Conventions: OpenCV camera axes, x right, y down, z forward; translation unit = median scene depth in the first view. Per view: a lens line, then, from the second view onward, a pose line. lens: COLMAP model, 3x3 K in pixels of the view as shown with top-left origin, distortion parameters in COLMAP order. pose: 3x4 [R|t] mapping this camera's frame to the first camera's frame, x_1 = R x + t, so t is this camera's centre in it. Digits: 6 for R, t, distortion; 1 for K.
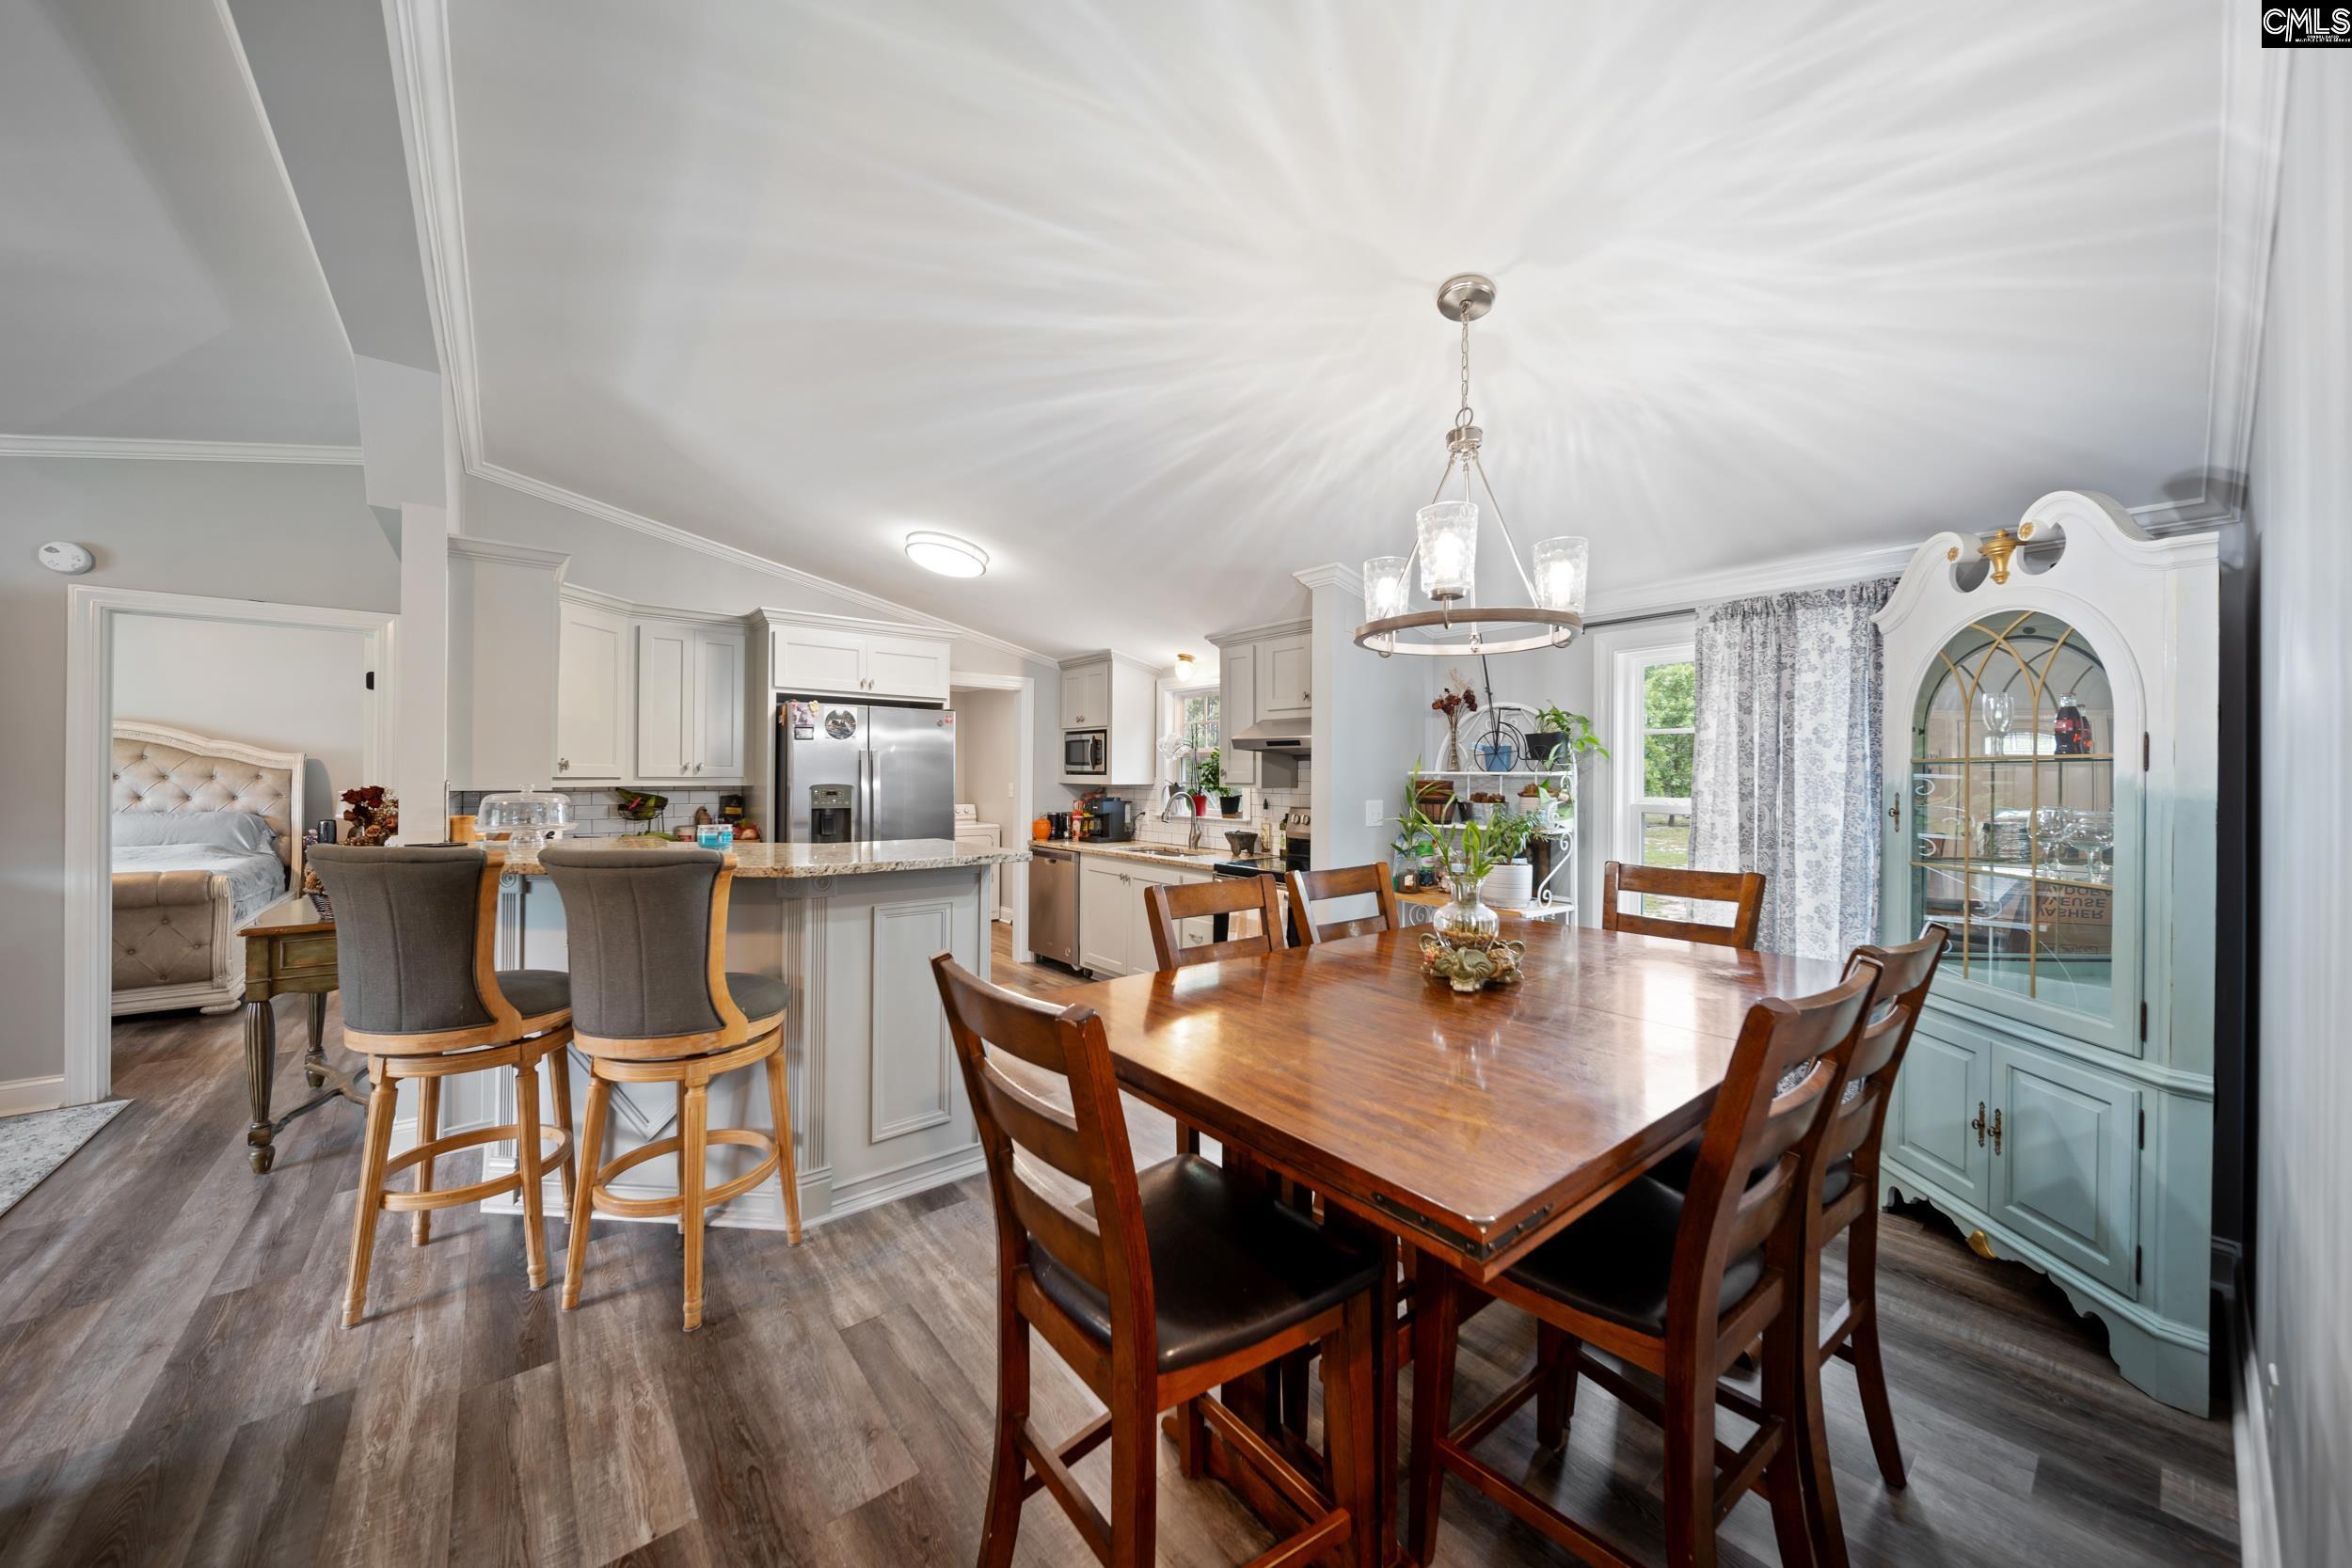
lens RADIAL K [[824.1, 0, 1171.7], [0, 824.1, 780.8], [0, 0, 1]] dist [0.000843, 0.000027]
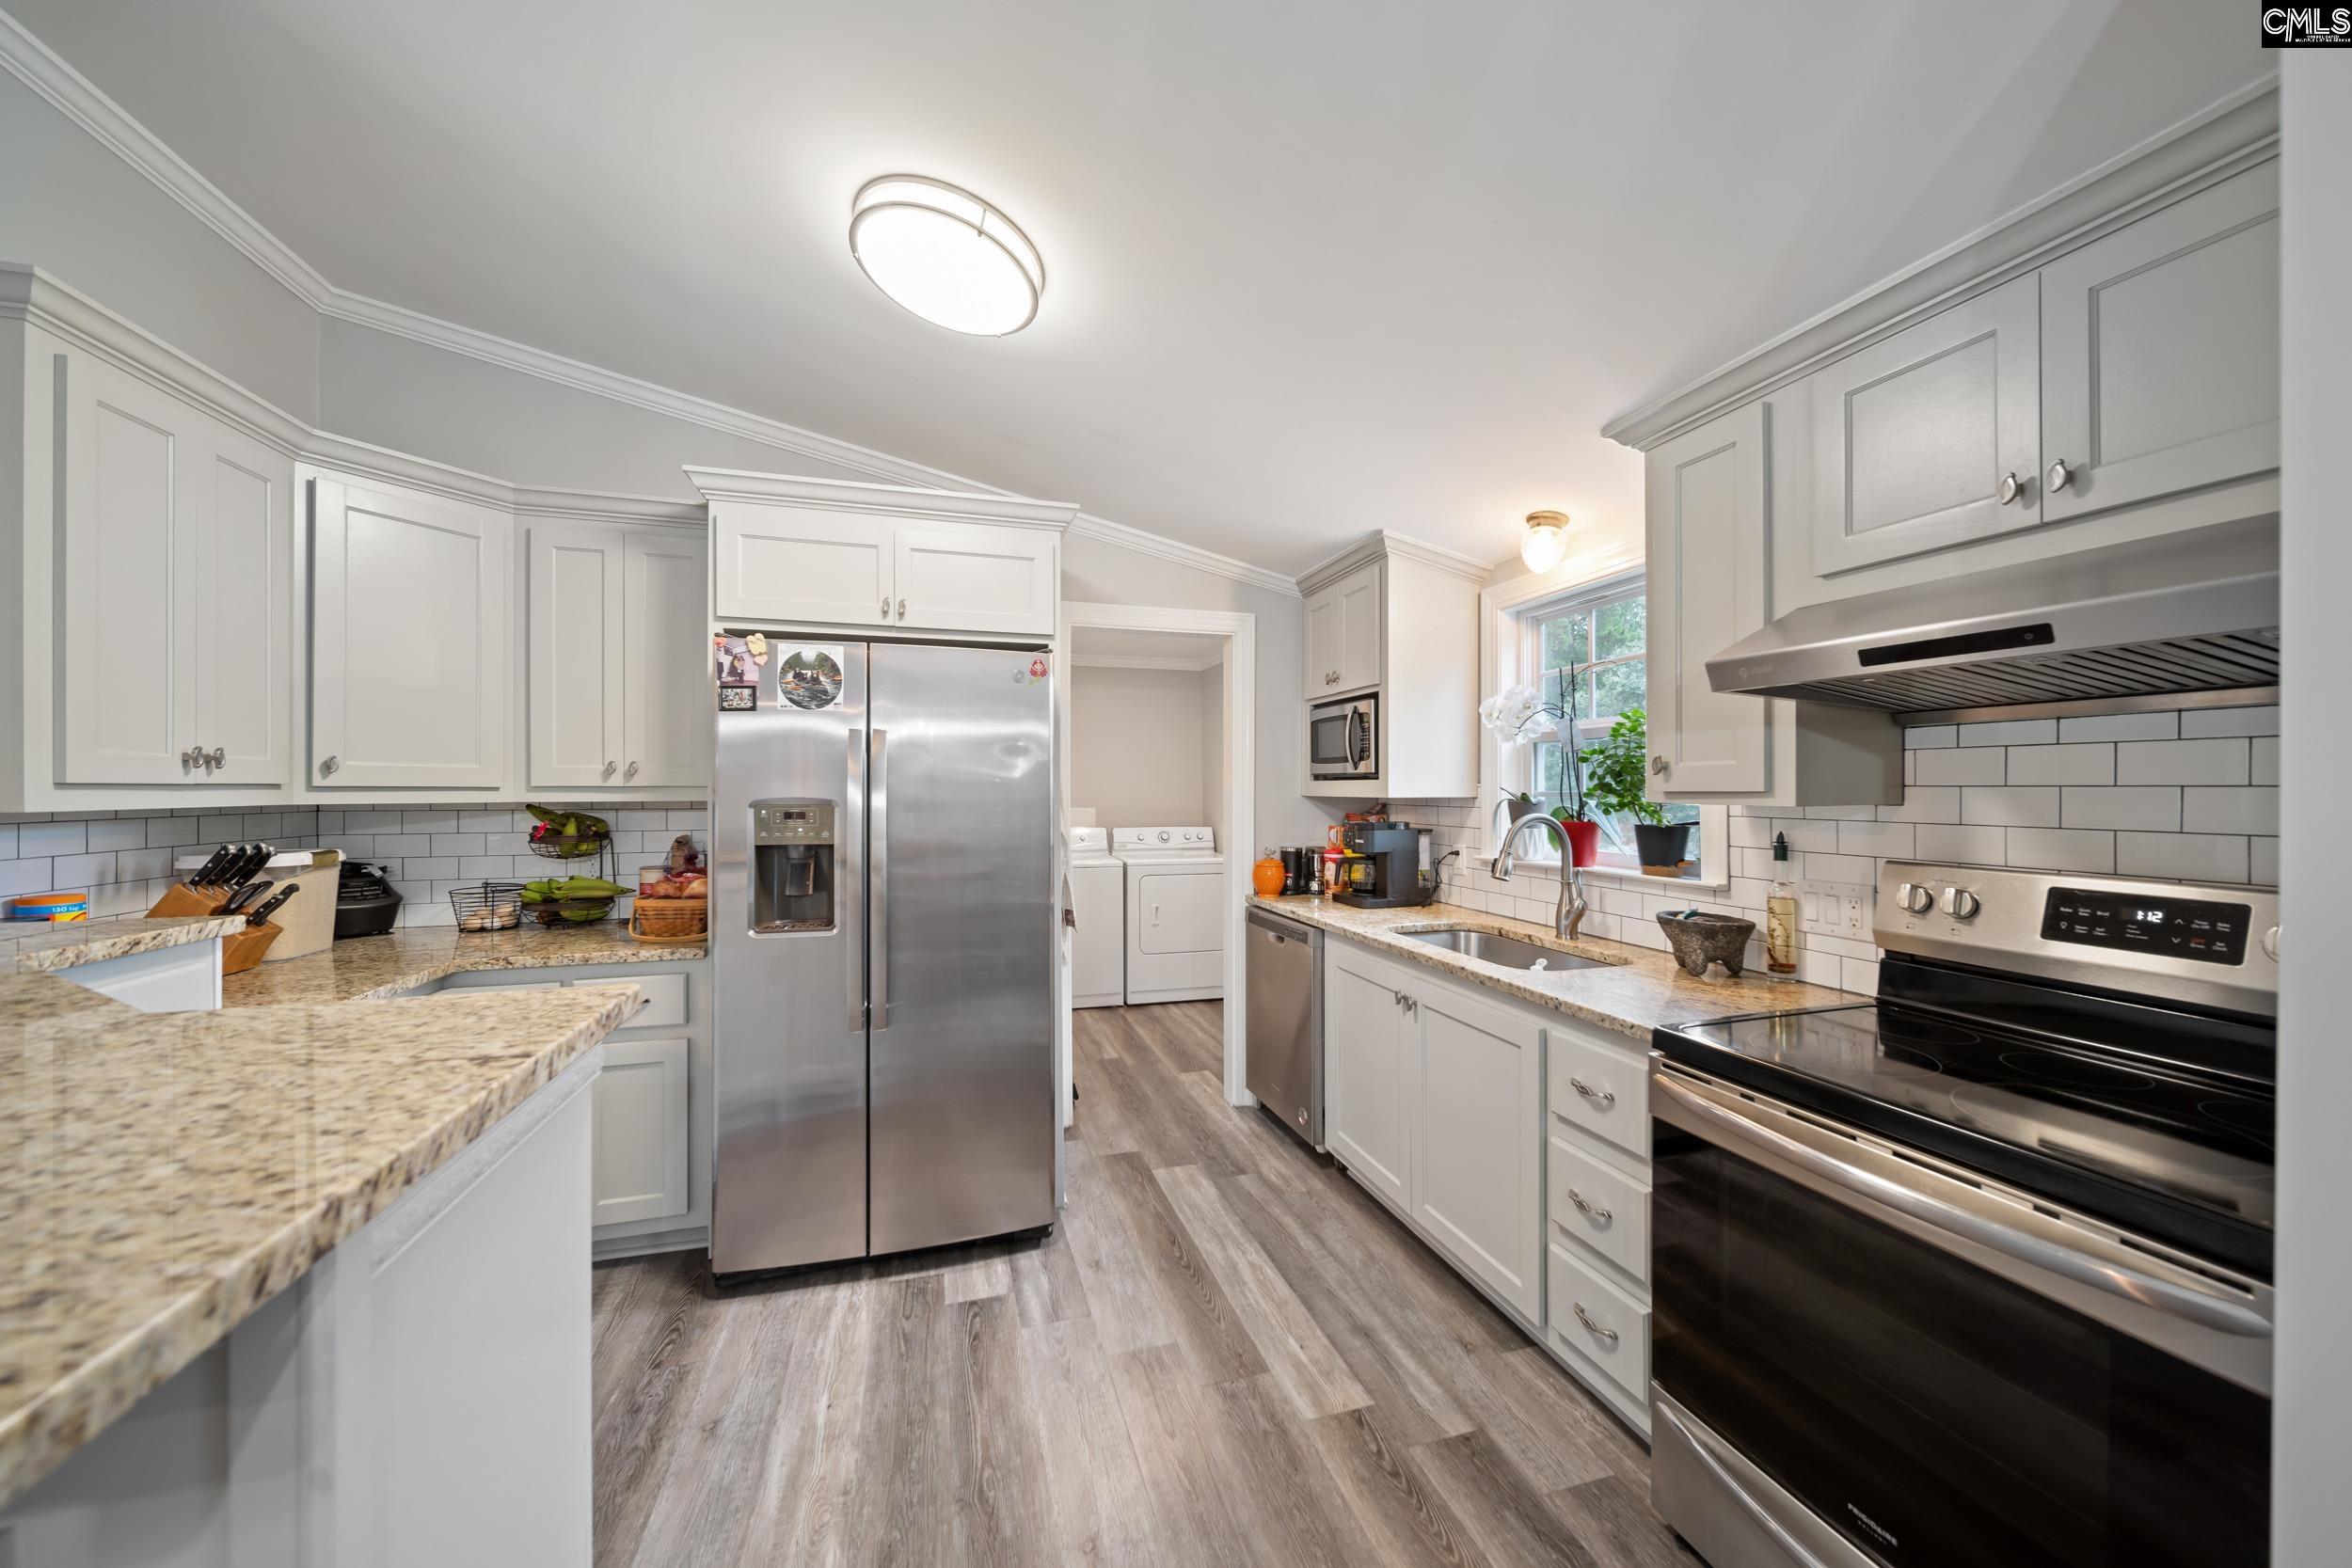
lens RADIAL K [[824.1, 0, 1176.1], [0, 824.1, 795.1], [0, 0, 1]] dist [0.000843, 0.000027]
pose [[0.925608, -0.004452, -0.378457, -0.001206], [0.003951, 0.999990, -0.002099, 0.003369], [0.378463, 0.000447, 0.925616, 0.481714]]
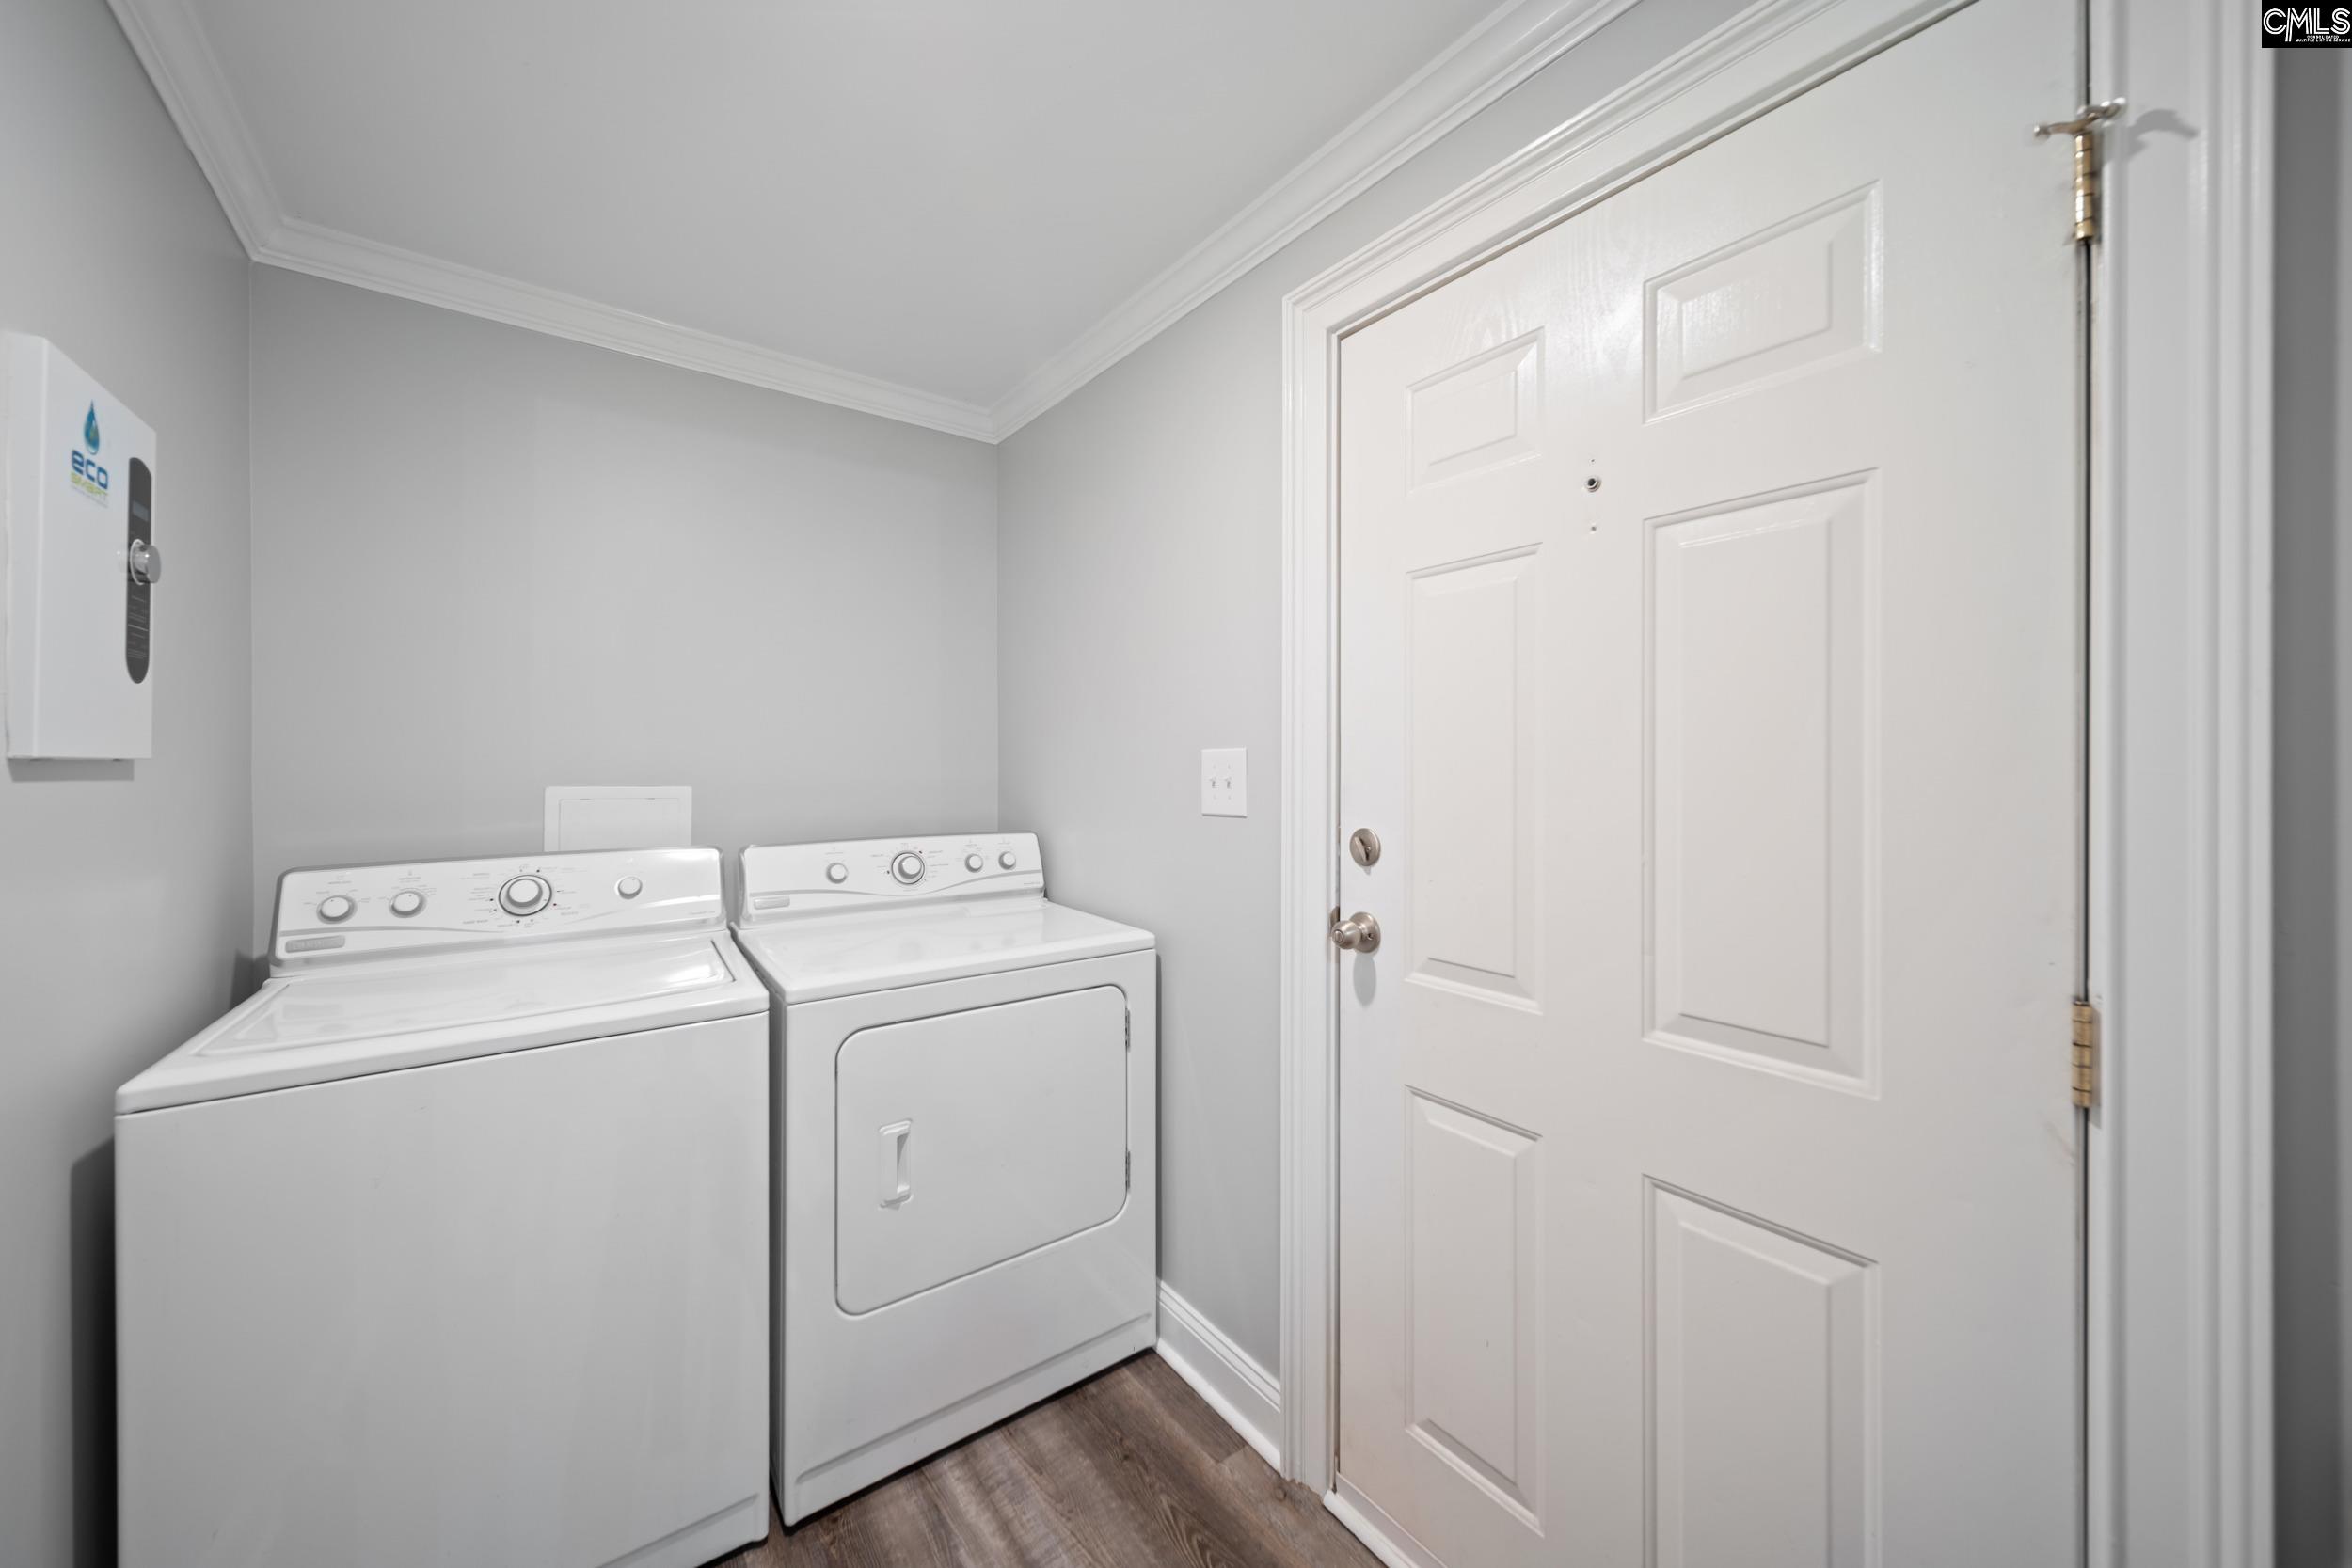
lens RADIAL K [[824.1, 0, 1177.8], [0, 824.1, 770.8], [0, 0, 1]] dist [0.000843, 0.000027]
pose [[0.999600, -0.003996, -0.027988, -0.164285], [0.004018, 0.999992, 0.000749, 0.007918], [0.027985, -0.000861, 0.999608, 0.830687]]
